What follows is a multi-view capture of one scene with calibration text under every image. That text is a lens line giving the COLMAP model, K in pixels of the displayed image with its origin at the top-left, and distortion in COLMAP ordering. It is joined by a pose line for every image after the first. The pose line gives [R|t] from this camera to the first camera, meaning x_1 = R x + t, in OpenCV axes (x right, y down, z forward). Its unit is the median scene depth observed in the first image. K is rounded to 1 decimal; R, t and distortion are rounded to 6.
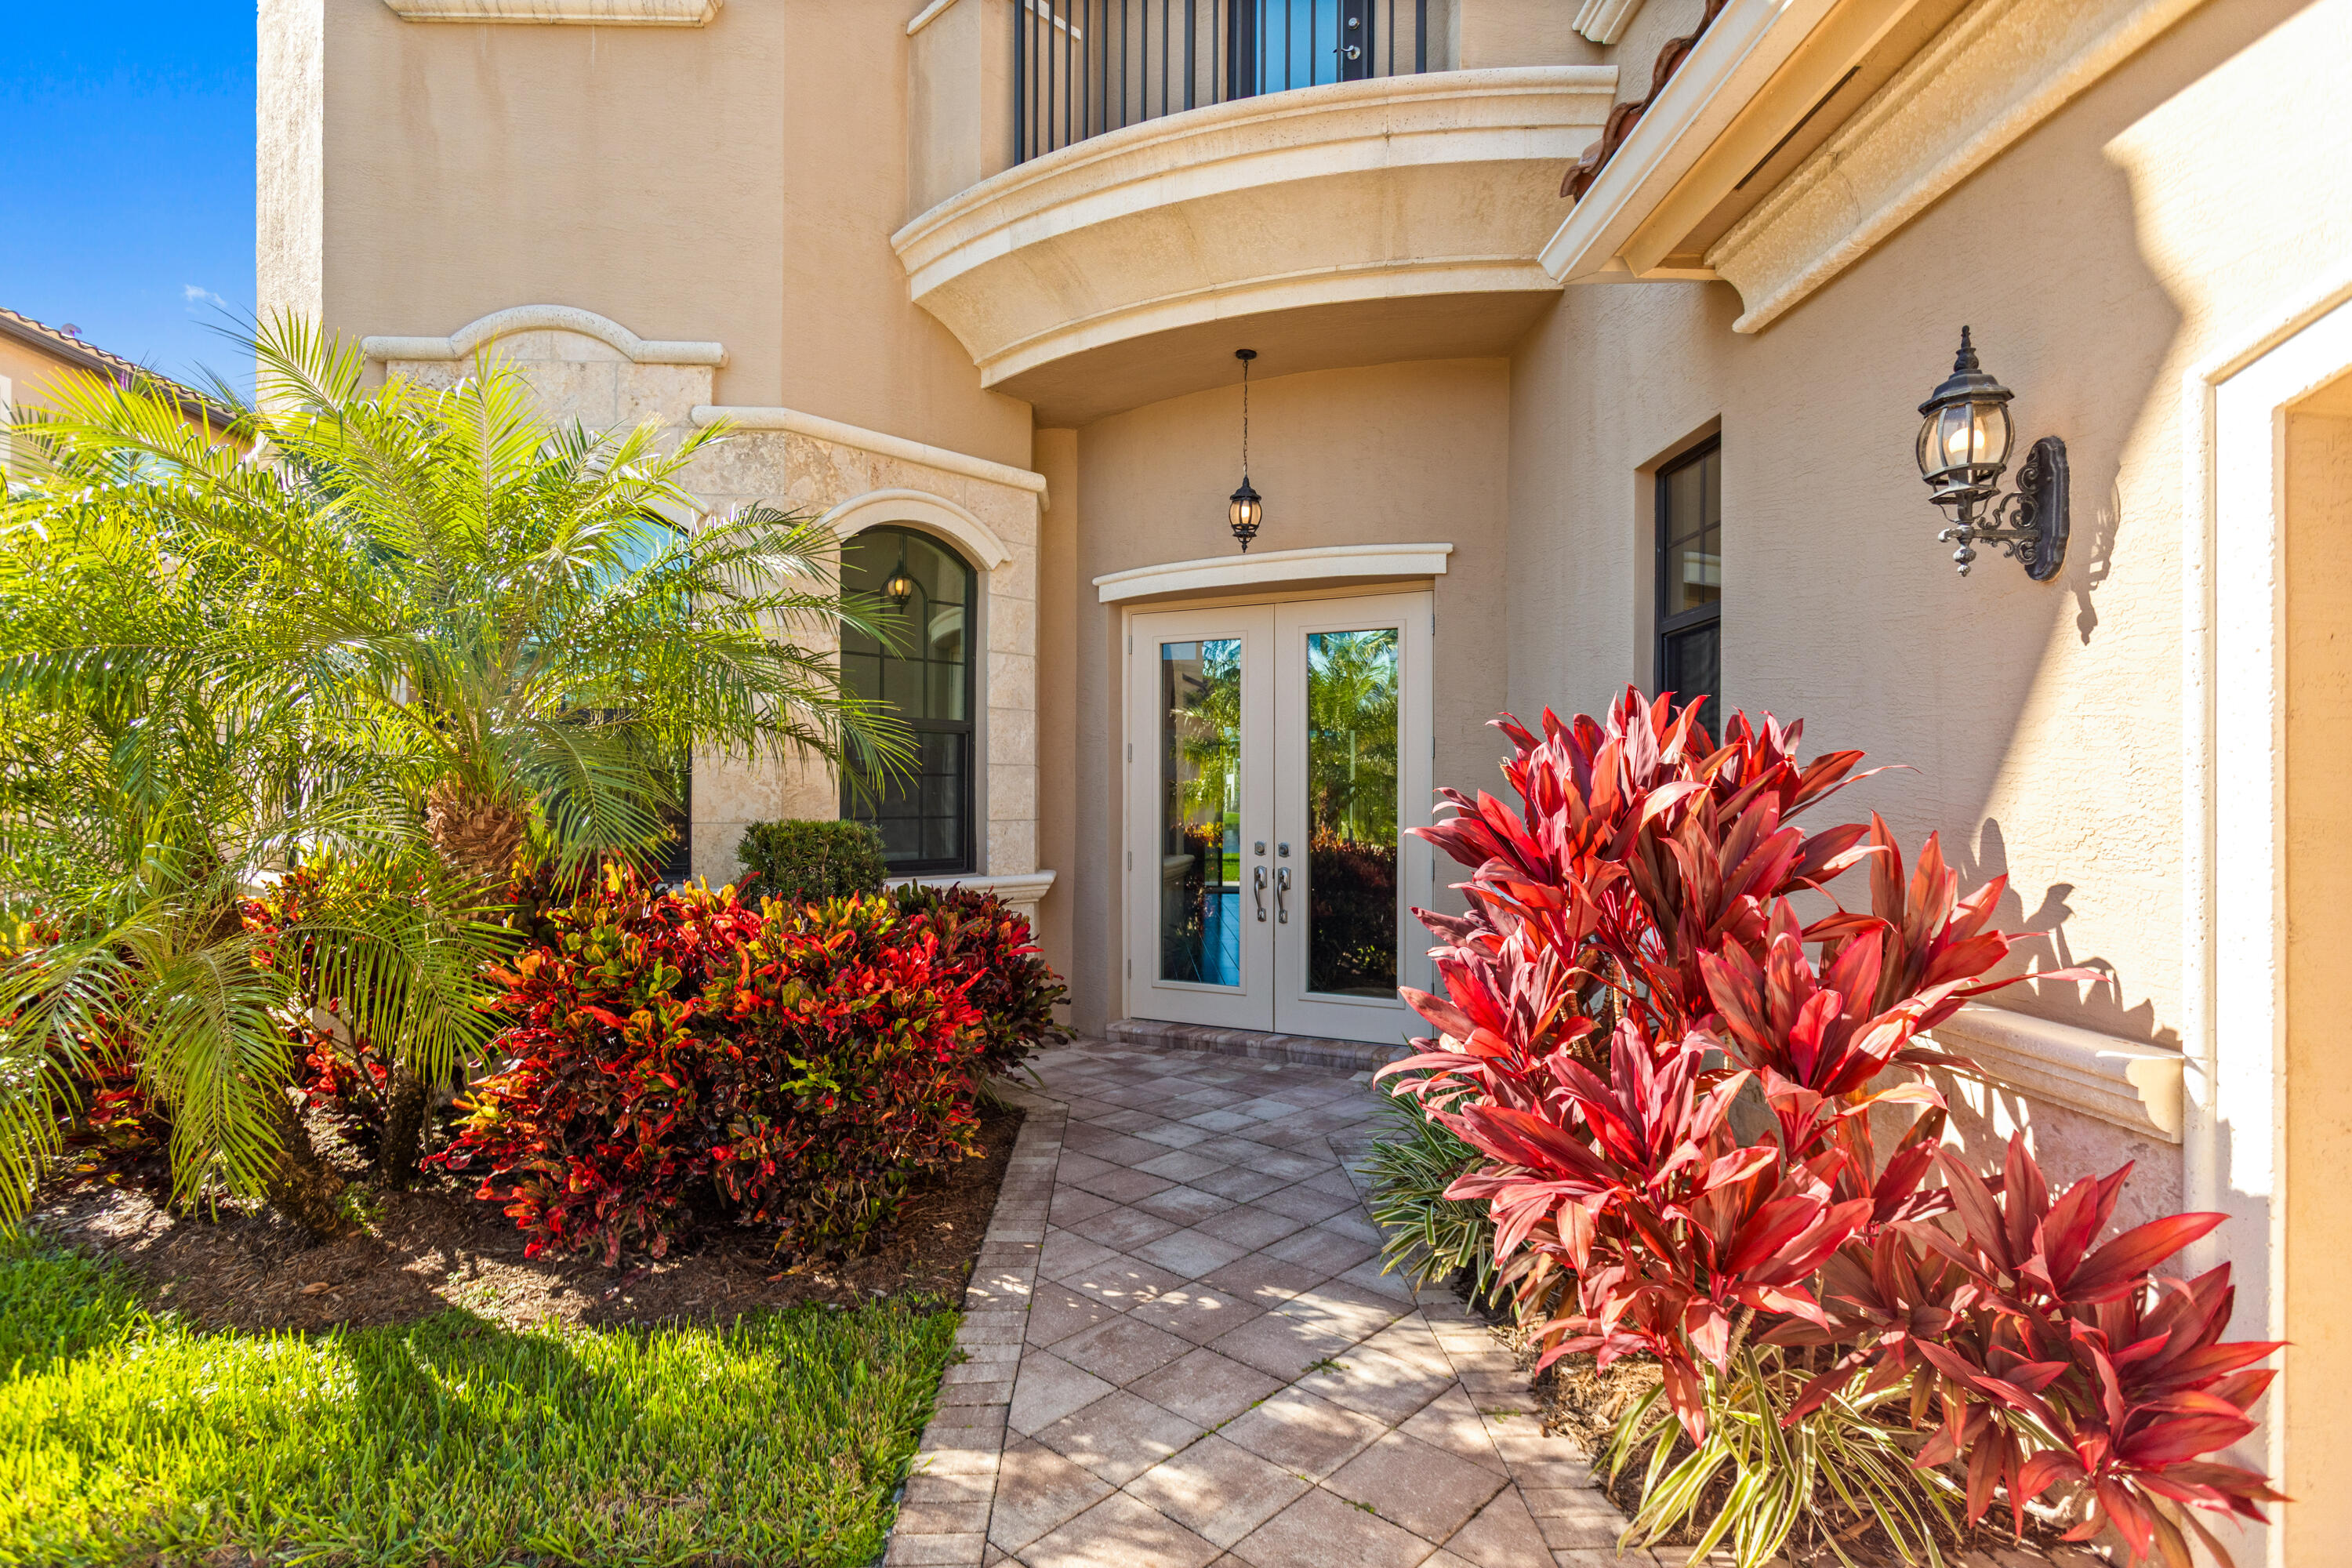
lens RADIAL K [[1213.4, 0, 1180.6], [0, 1213.4, 791.3], [0, 0, 1]] dist [0.003747, 0.000461]
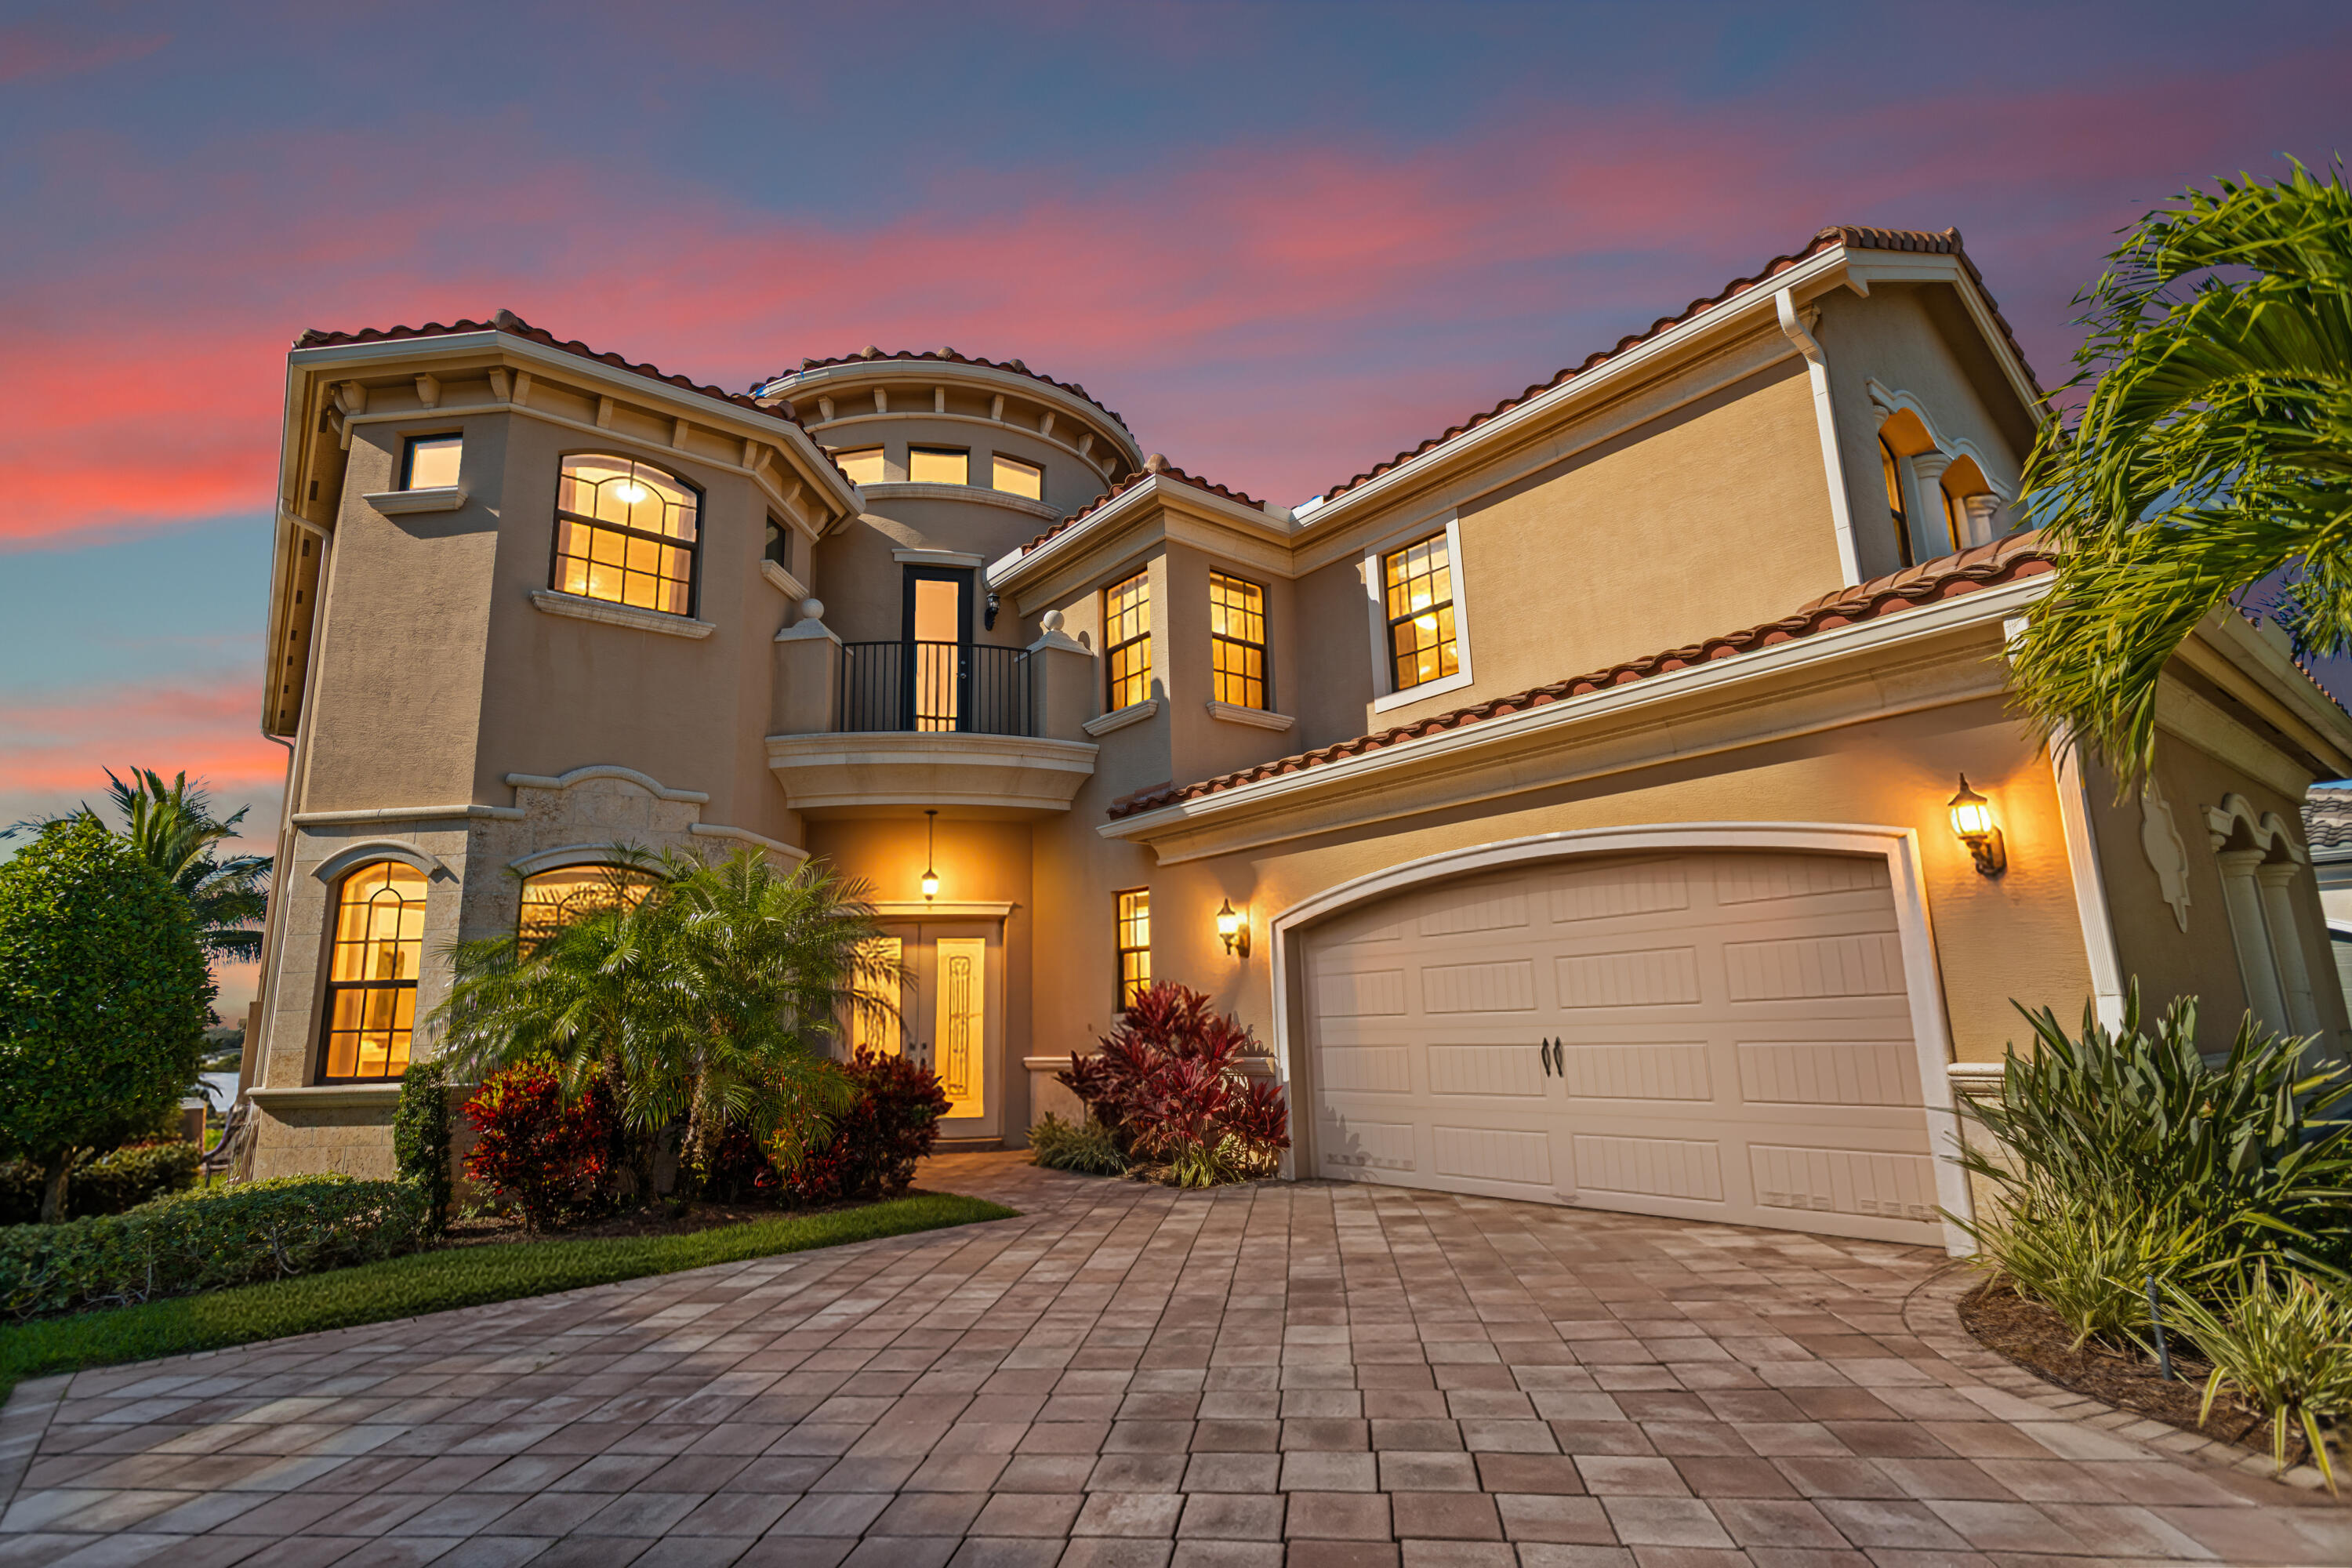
lens RADIAL K [[1138.4, 0, 1167.0], [0, 1138.4, 794.4], [0, 0, 1]] dist [0.003059, 0.000429]
pose [[0.806088, 0.092556, 0.584514, -0.874262], [0.025465, 0.981354, -0.190513, 0.015264], [-0.591248, 0.168455, 0.788701, -0.963103]]
